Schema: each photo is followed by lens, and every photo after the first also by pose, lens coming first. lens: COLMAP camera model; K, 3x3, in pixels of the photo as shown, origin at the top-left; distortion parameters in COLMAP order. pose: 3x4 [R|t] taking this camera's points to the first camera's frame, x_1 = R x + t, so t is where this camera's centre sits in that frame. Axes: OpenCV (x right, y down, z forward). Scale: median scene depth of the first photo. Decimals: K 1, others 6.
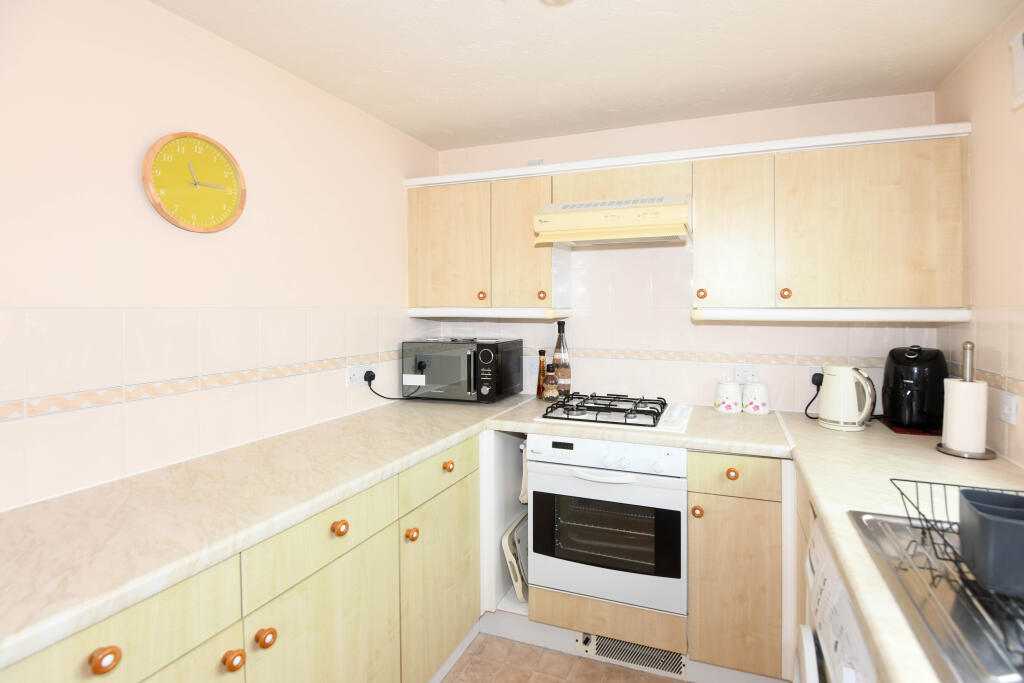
lens RADIAL K [[474.5, 0, 512.6], [0, 474.5, 311.2], [0, 0, 1]] dist [-0.050269, -0.000720]
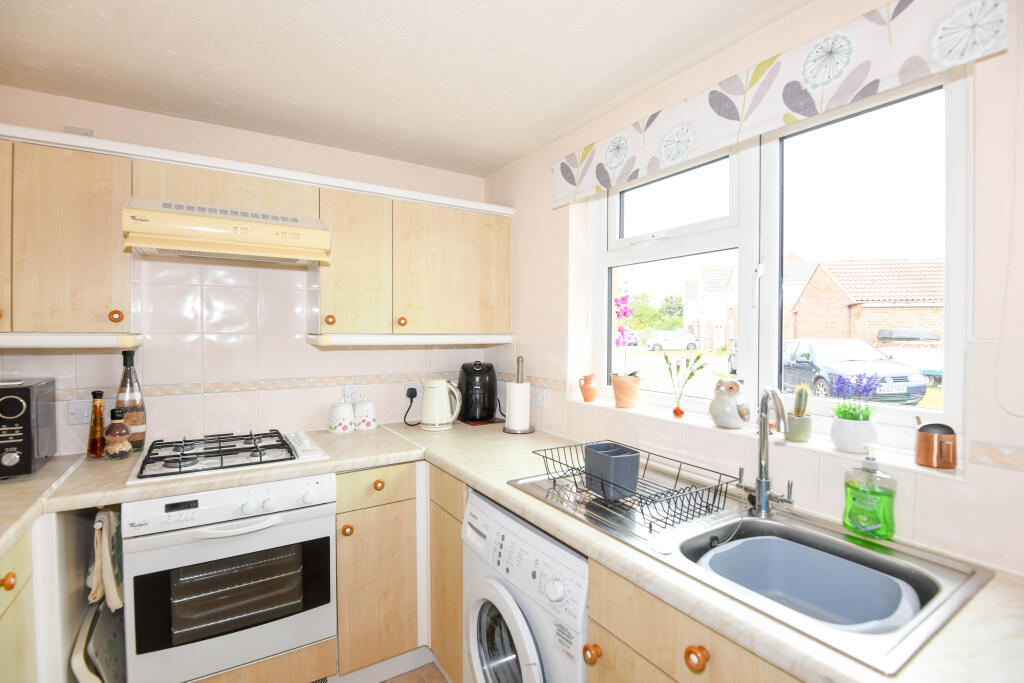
lens RADIAL K [[478.0, 0, 512.0], [0, 478.0, 341.5], [0, 0, 1]] dist [-0.053570, -0.000435]
pose [[0.547531, -0.012895, 0.836686, -0.238074], [0.002211, 0.999900, 0.013964, -0.003806], [-0.836783, -0.005796, 0.547504, 0.105563]]
